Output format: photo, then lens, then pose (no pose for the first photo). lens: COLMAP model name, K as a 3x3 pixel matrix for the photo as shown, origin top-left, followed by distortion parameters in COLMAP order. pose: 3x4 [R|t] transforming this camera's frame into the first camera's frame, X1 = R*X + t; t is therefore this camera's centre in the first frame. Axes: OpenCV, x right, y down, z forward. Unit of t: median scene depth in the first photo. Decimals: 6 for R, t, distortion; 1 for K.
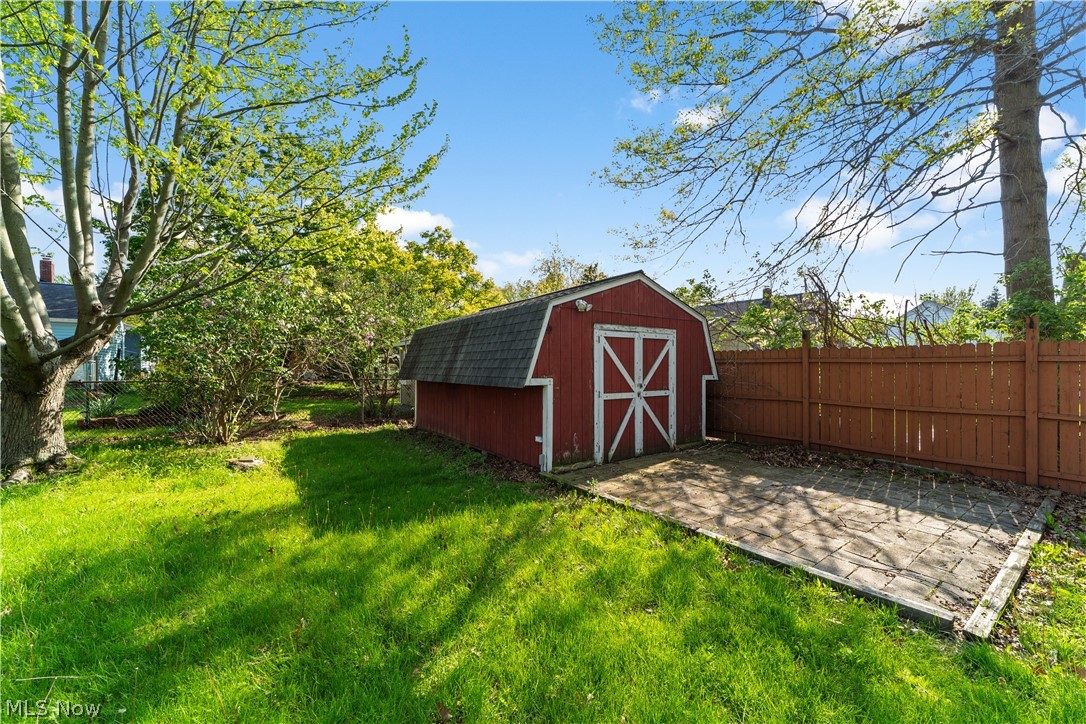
lens RADIAL K [[422.1, 0, 540.2], [0, 422.1, 365.2], [0, 0, 1]] dist [-0.011294, 0.005326]
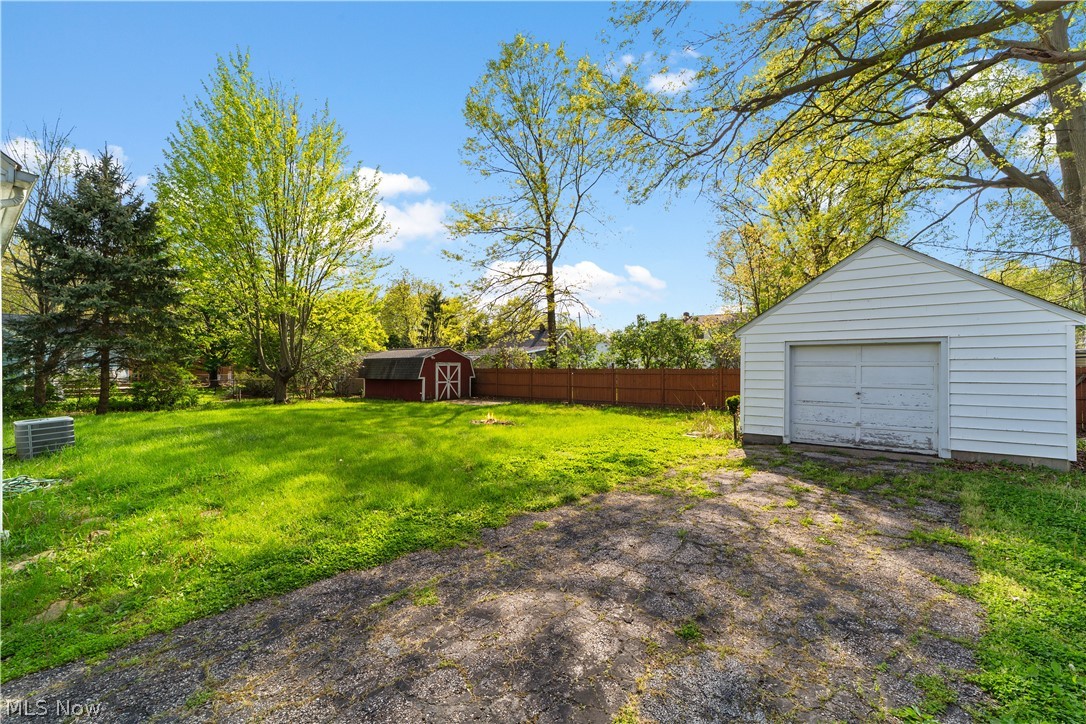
lens RADIAL K [[422.1, 0, 538.4], [0, 422.1, 365.3], [0, 0, 1]] dist [-0.011294, 0.005326]
pose [[0.936032, 0.003514, 0.351897, -0.303254], [-0.001030, 0.999973, -0.007247, -0.043389], [-0.351914, 0.006420, 0.936010, -2.553680]]
